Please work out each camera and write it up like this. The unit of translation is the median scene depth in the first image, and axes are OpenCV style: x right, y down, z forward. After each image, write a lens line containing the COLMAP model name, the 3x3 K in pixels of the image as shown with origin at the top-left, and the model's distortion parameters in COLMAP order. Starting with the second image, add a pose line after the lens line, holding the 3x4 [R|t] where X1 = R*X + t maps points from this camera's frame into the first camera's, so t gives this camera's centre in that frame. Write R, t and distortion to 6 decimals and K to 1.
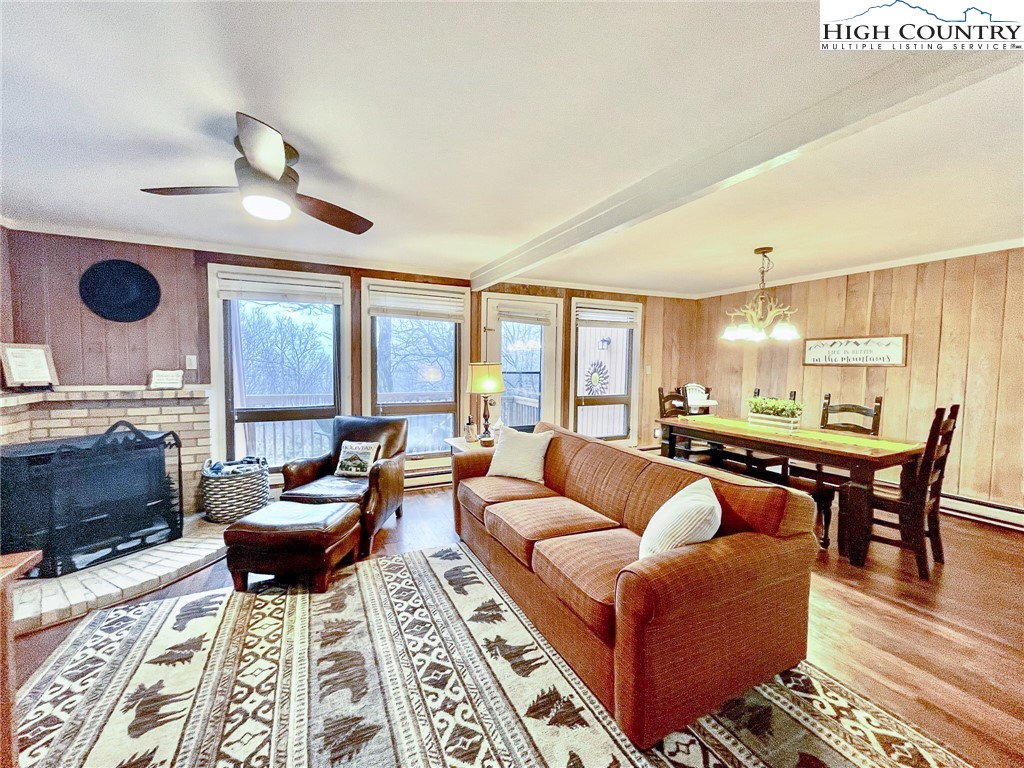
lens RADIAL K [[416.4, 0, 509.4], [0, 416.4, 386.2], [0, 0, 1]] dist [0.000290, 0.000012]
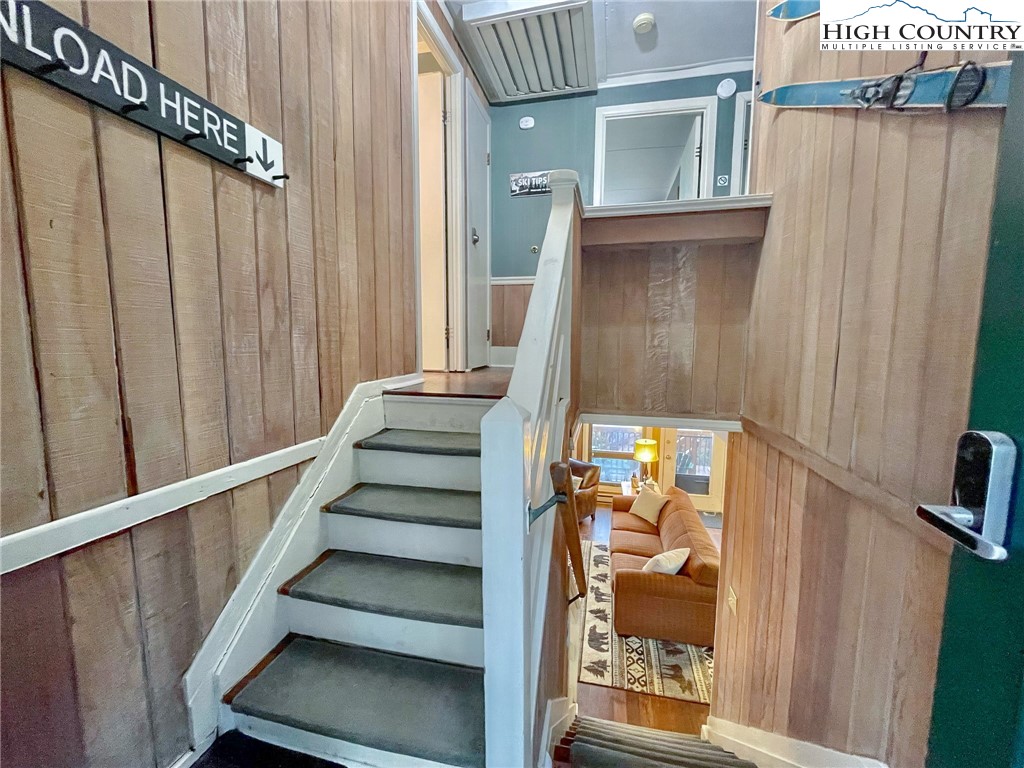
lens RADIAL K [[416.4, 0, 513.4], [0, 416.4, 381.4], [0, 0, 1]] dist [0.000290, 0.000012]
pose [[0.785605, 0.063802, -0.615430, 0.861863], [-0.038835, 0.997793, 0.053868, -0.591106], [0.617508, -0.018419, 0.786349, -0.999071]]
